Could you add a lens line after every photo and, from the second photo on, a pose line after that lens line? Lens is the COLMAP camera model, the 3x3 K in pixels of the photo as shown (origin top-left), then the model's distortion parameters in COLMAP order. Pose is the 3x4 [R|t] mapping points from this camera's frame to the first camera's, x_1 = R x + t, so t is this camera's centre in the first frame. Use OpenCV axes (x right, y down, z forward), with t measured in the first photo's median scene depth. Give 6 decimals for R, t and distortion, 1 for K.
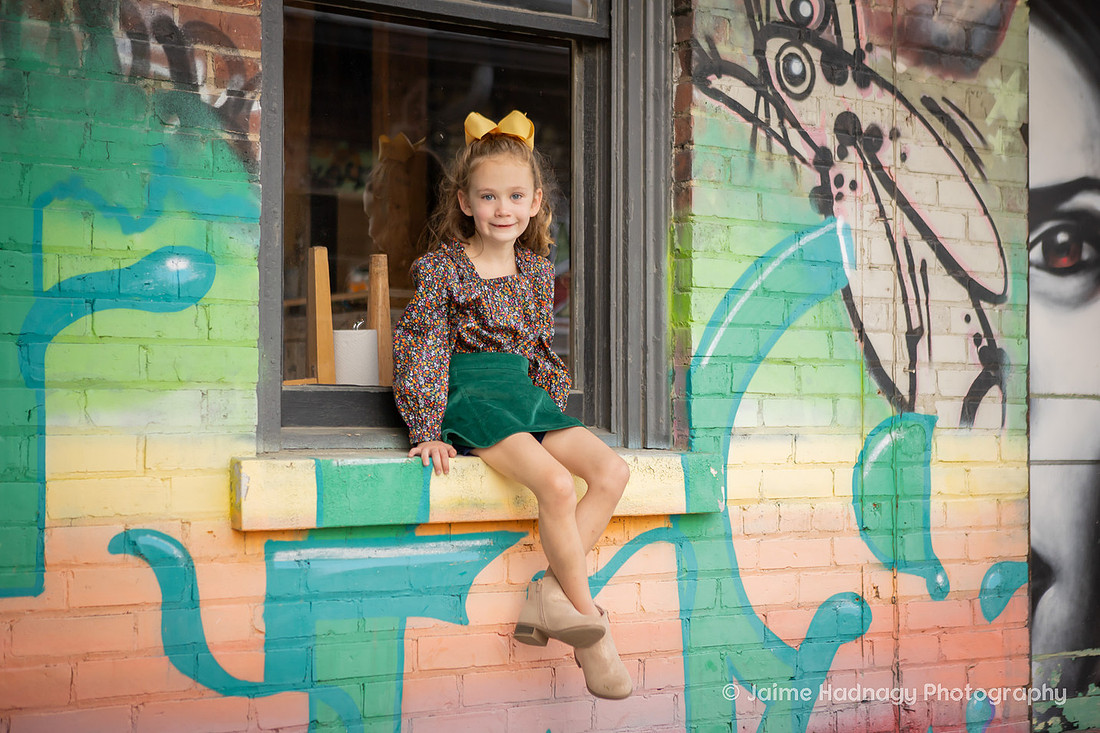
lens RADIAL K [[1858.5, 0, 560.6], [0, 1858.5, 358.6], [0, 0, 1]] dist [0.079272, 0.000000]
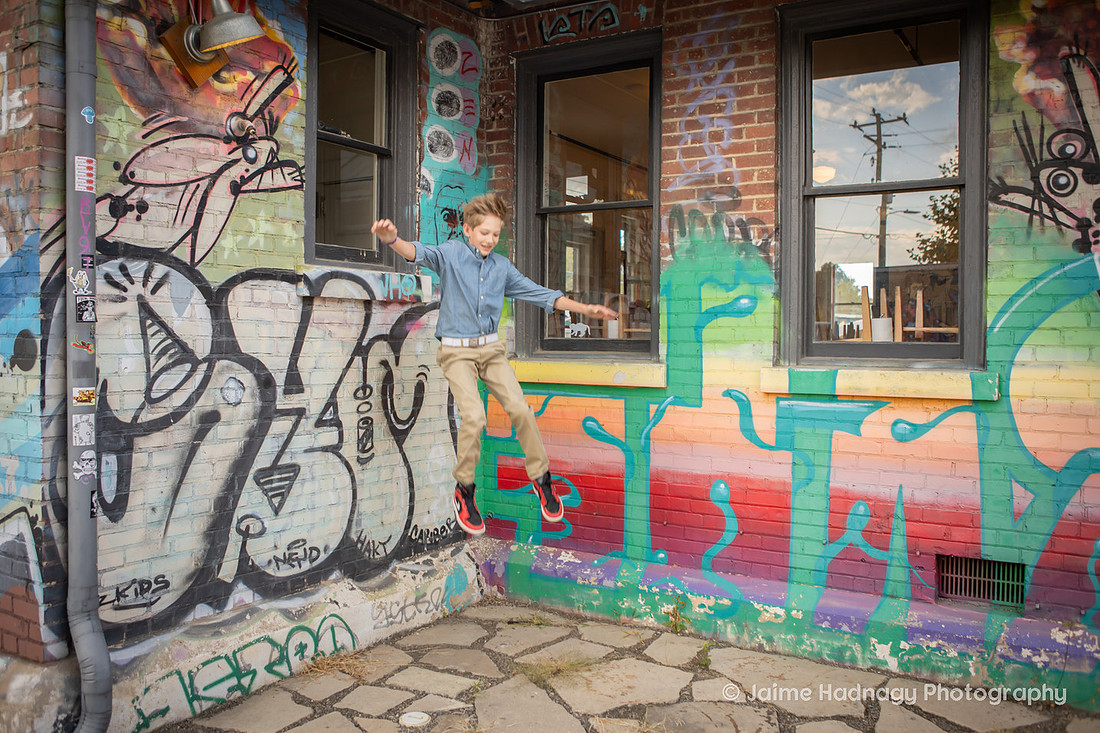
lens RADIAL K [[945.2, 0, 549.5], [0, 945.2, 358.2], [0, 0, 1]] dist [-0.069869, 0.069274]
pose [[0.378836, 0.020075, -0.925246, 0.857549], [0.024037, 0.999214, 0.031522, -0.011750], [0.925151, -0.034182, 0.378056, 0.116838]]
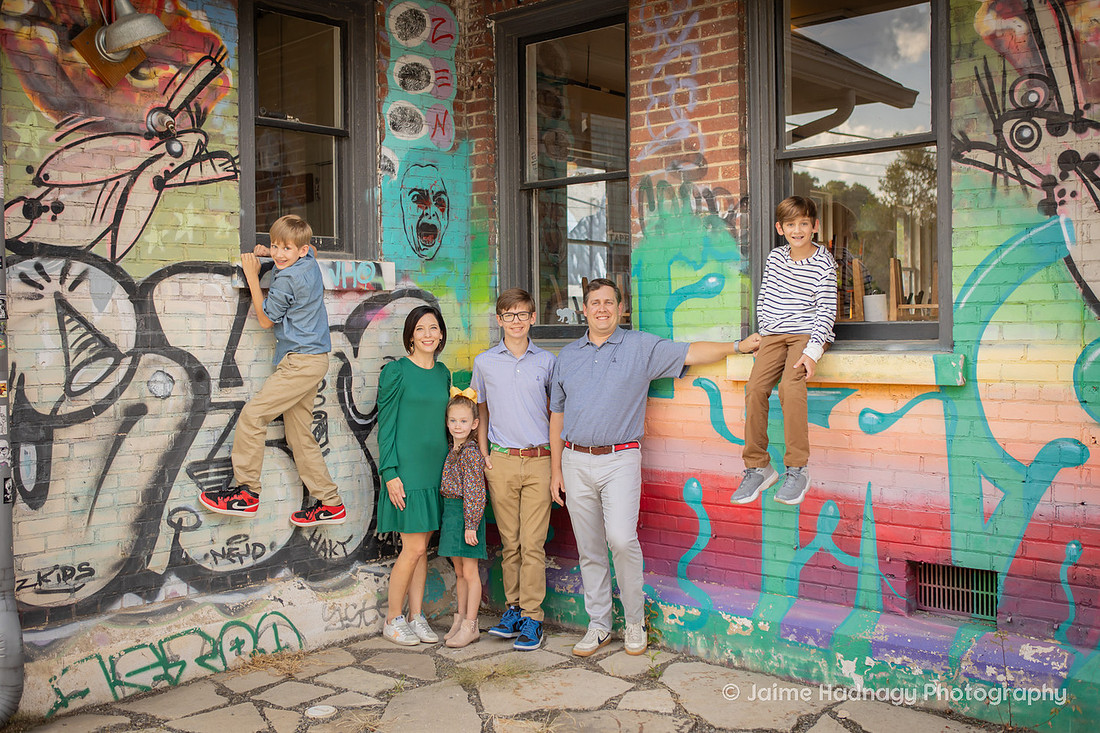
lens RADIAL K [[1177.3, 0, 552.0], [0, 1177.3, 361.1], [0, 0, 1]] dist [-0.028853, 0.000000]
pose [[0.203636, 0.022690, -0.978784, 1.132063], [0.045653, 0.998424, 0.032643, -0.000049], [0.977982, -0.051331, 0.202279, 0.344361]]
